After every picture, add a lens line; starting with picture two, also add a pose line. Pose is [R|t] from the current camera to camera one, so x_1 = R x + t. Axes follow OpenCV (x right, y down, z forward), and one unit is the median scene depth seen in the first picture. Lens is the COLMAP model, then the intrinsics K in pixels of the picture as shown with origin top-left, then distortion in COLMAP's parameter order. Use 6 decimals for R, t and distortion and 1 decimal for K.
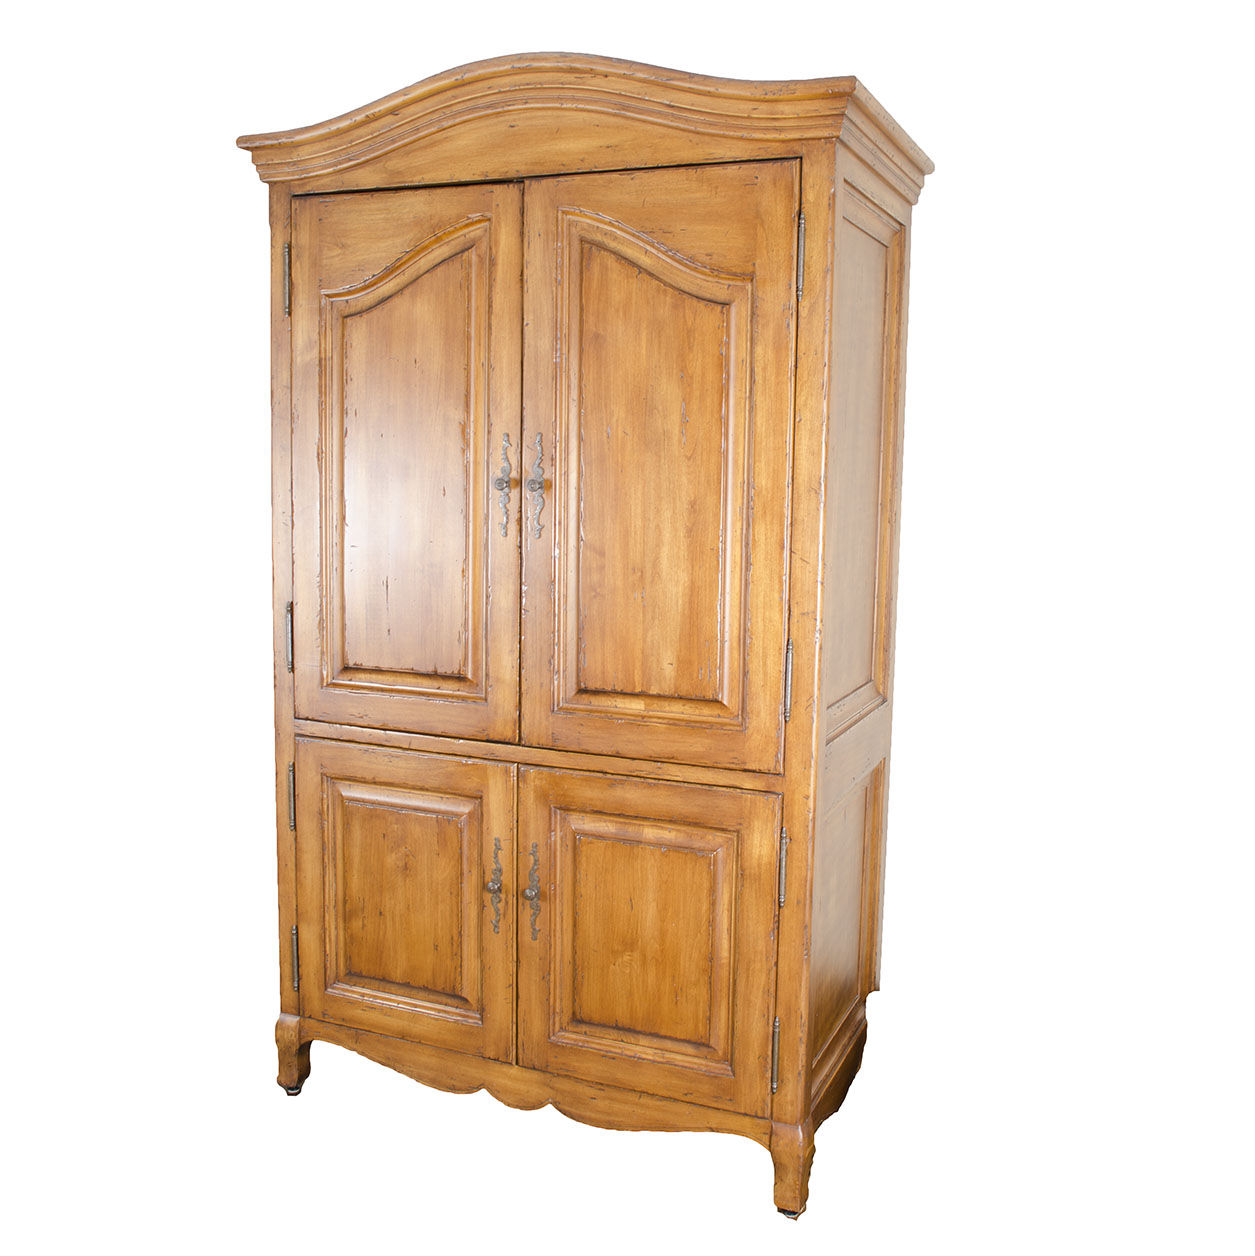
lens RADIAL K [[1342.2, 0, 631.4], [0, 1342.2, 615.0], [0, 0, 1]] dist [-0.074326, 0.000000]
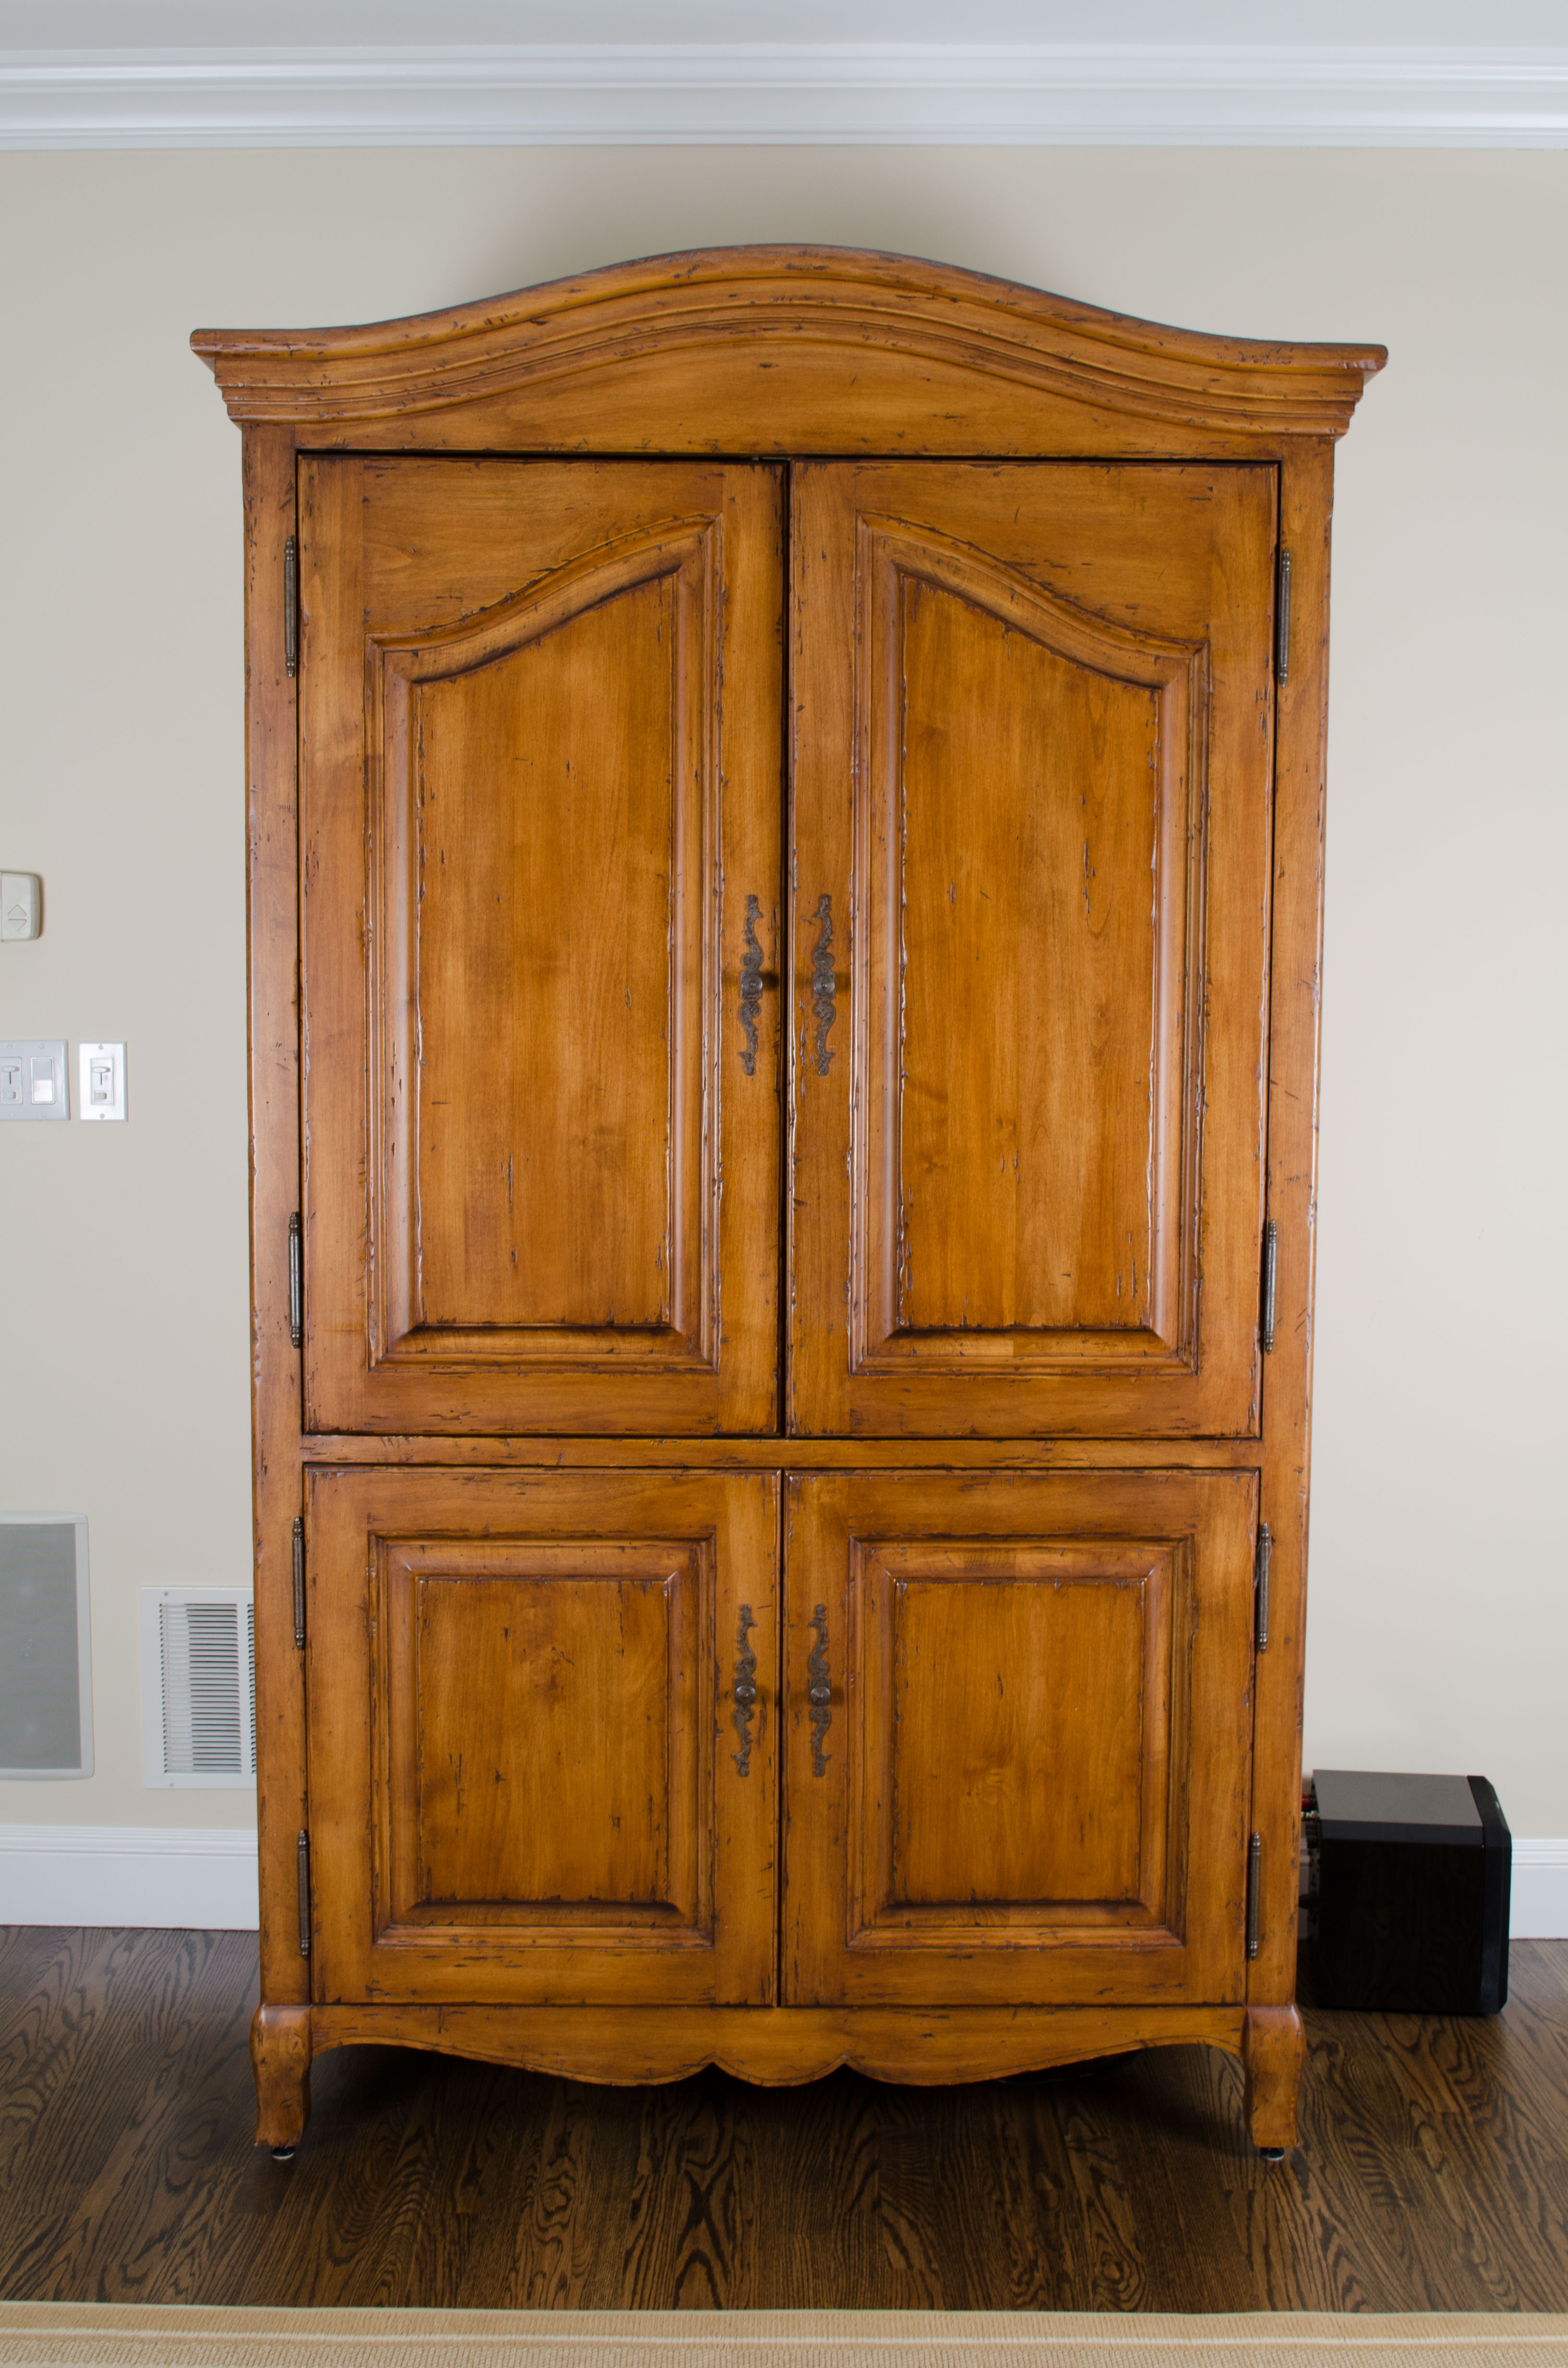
lens RADIAL K [[2607.3, 0, 796.0], [0, 2607.3, 1167.3], [0, 0, 1]] dist [-0.053885, 0.000000]
pose [[0.911098, -0.046278, 0.409583, -0.543345], [0.057284, 0.998251, -0.014635, -0.001659], [-0.408189, 0.036796, 0.912155, -0.024051]]
